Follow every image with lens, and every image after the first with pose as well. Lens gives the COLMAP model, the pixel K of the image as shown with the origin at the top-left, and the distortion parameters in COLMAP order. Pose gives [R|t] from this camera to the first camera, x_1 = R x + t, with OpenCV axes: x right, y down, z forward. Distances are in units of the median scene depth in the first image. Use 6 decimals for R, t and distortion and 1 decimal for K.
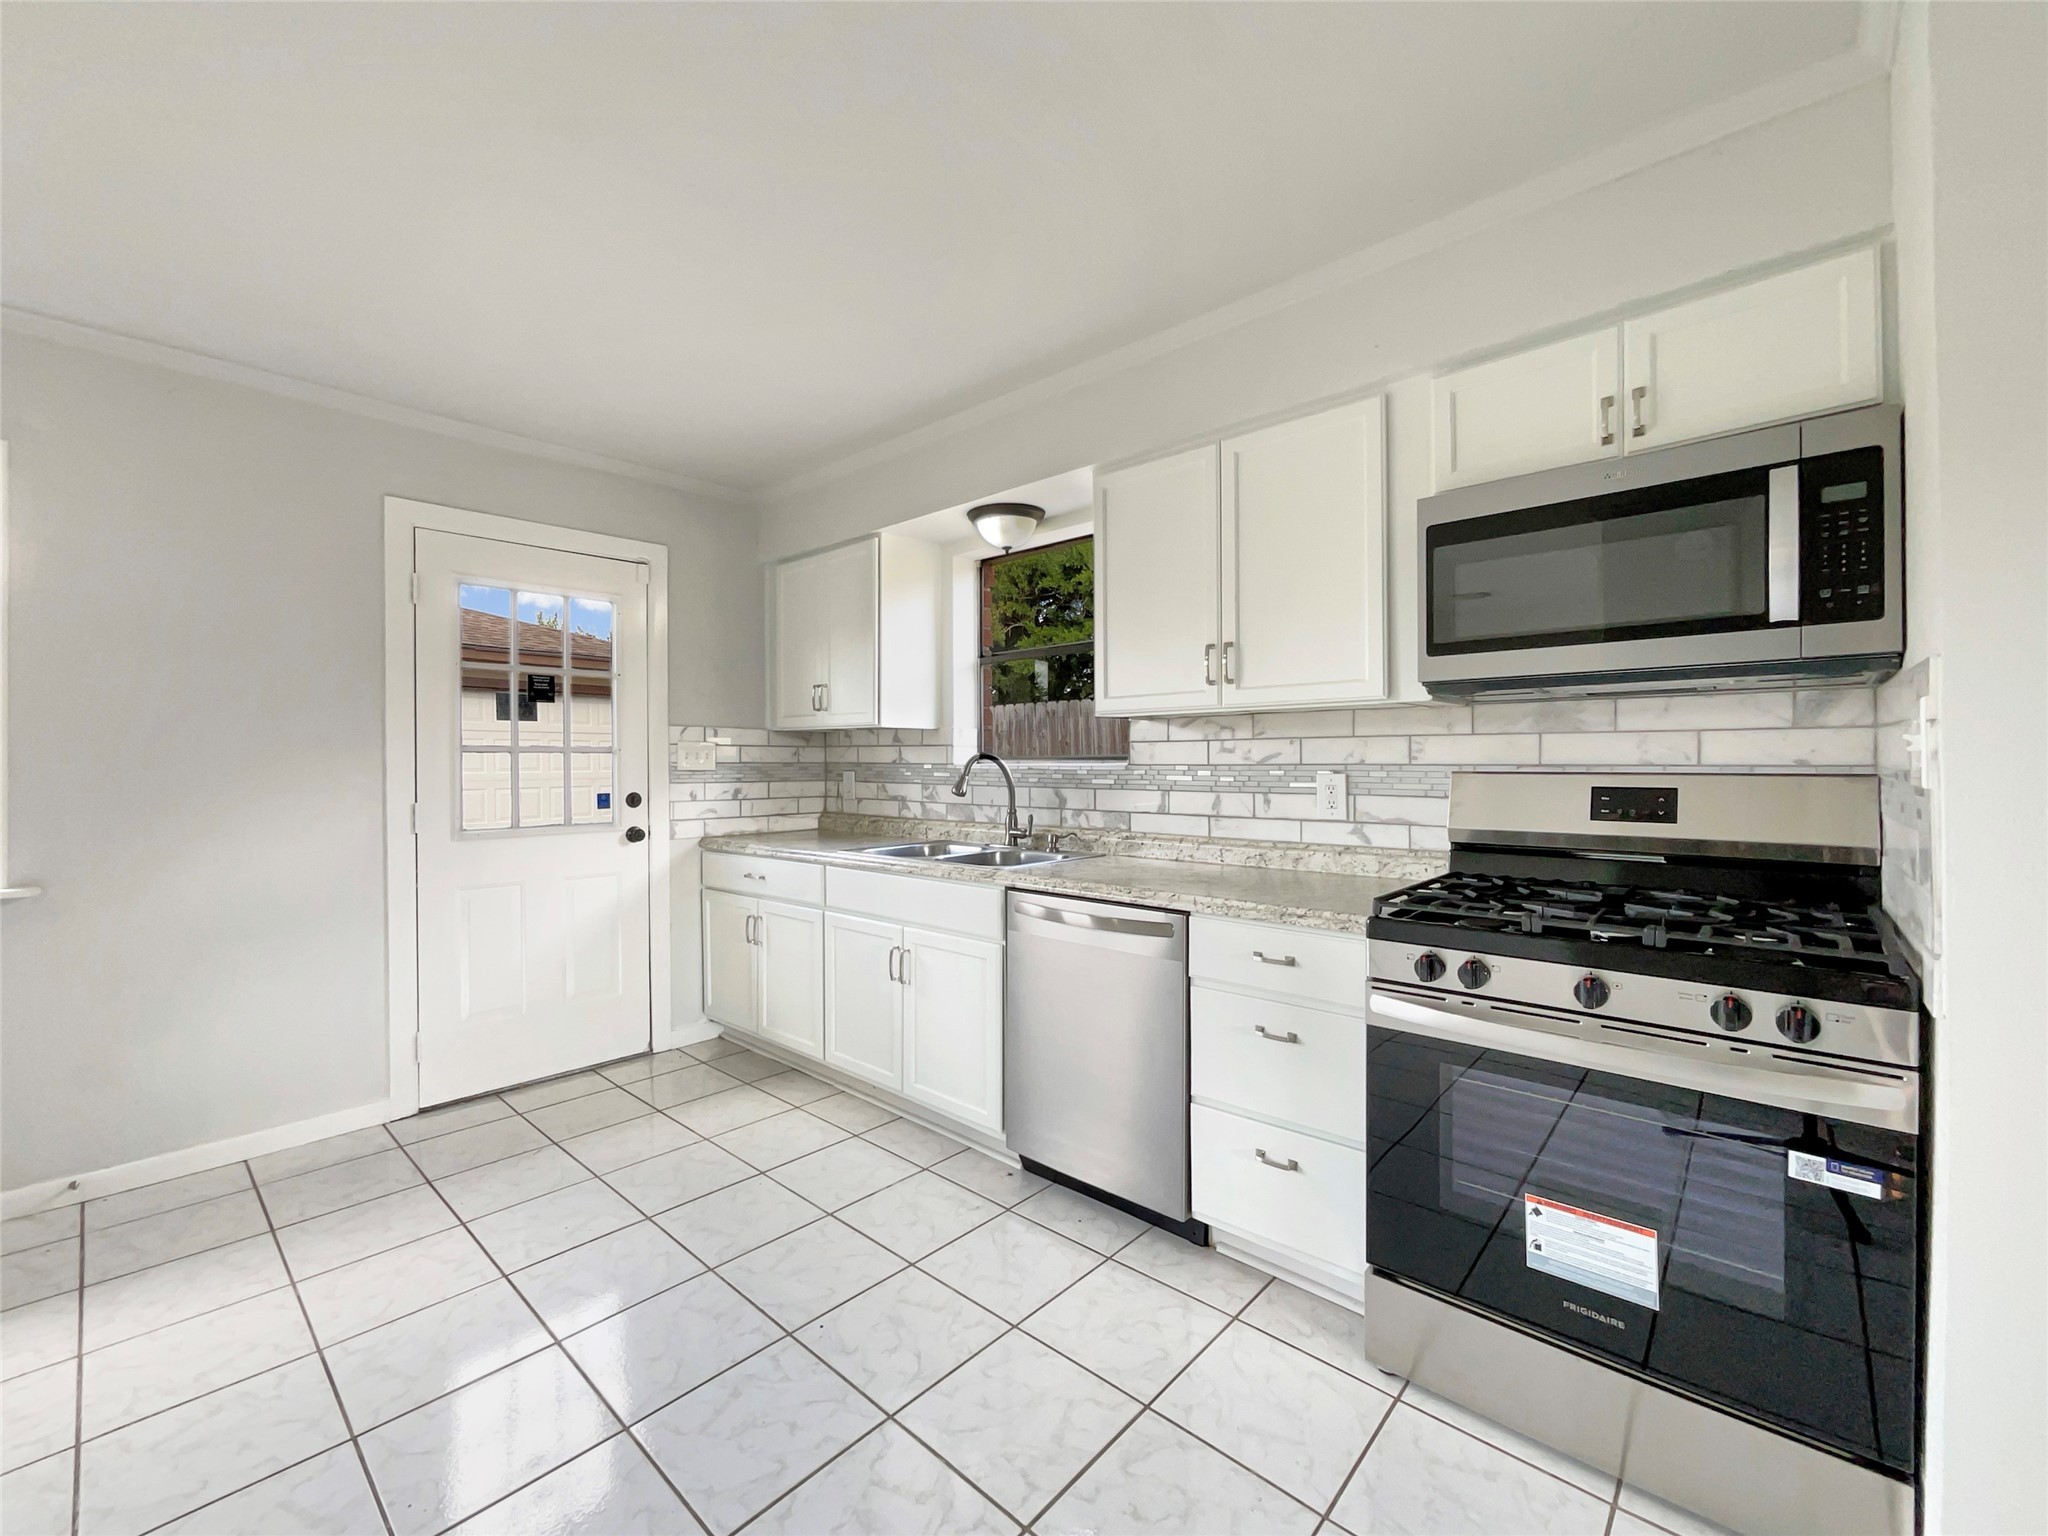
lens RADIAL K [[841.1, 0, 1024.0], [0, 841.1, 768.0], [0, 0, 1]] dist [-0.000402, -0.000046]
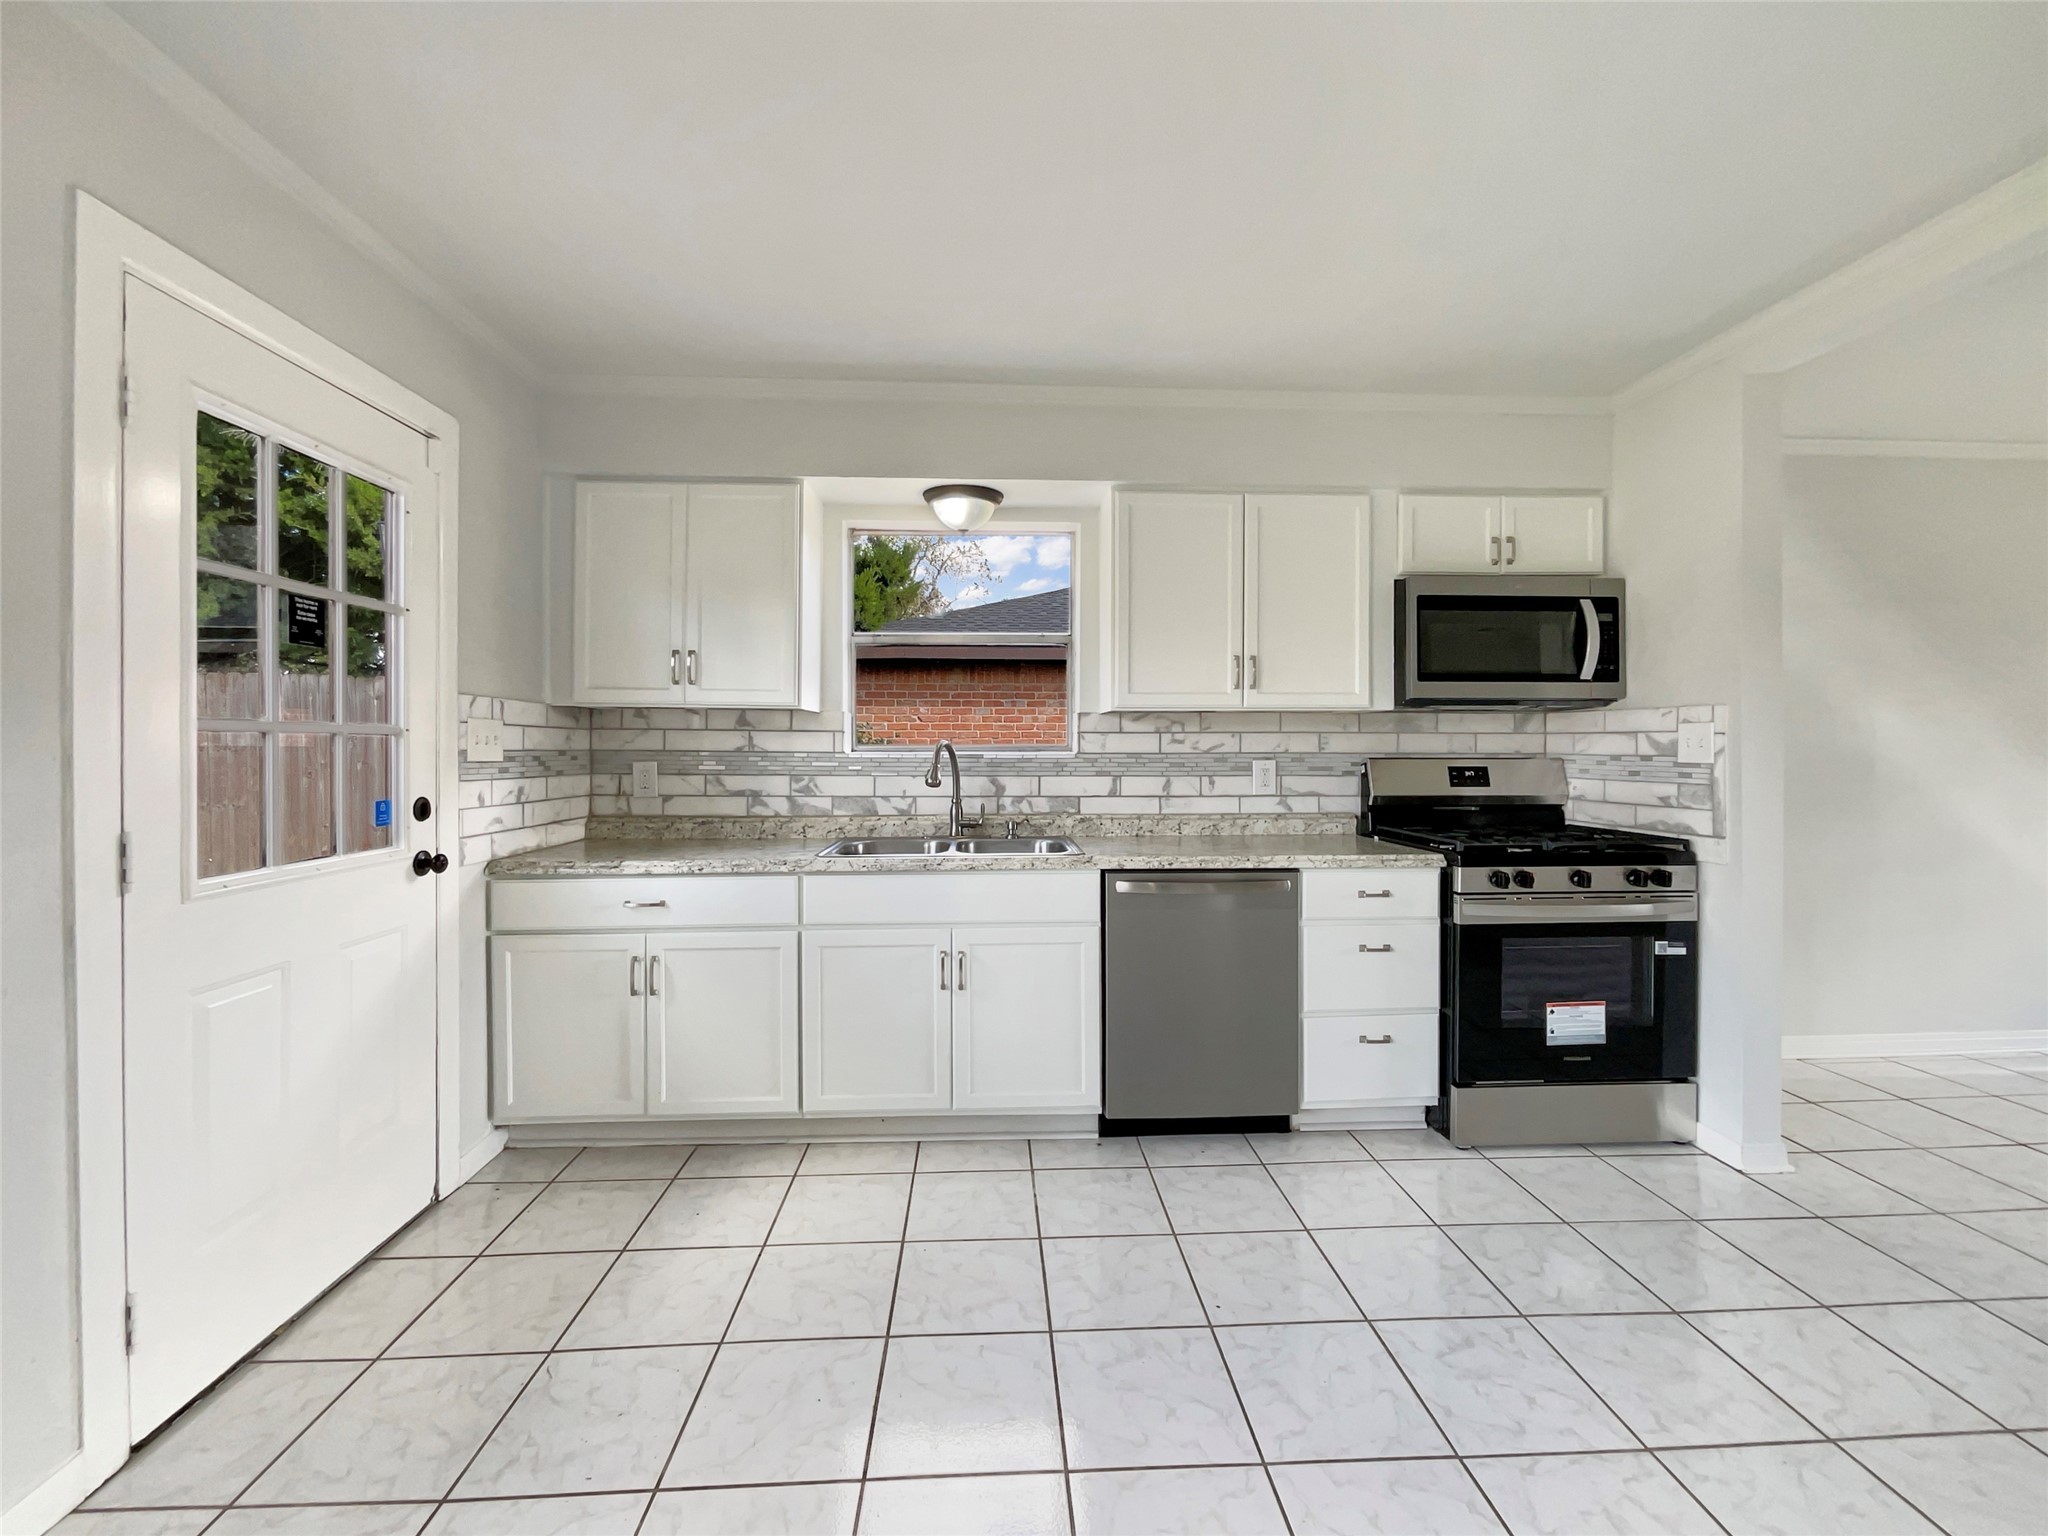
lens RADIAL K [[827.5, 0, 1022.2], [0, 827.5, 757.7], [0, 0, 1]] dist [-0.013928, 0.000051]
pose [[0.710510, -0.003774, 0.703677, -0.735719], [0.002876, 0.999993, 0.002458, -0.000884], [-0.703681, 0.000277, 0.710516, 0.308985]]
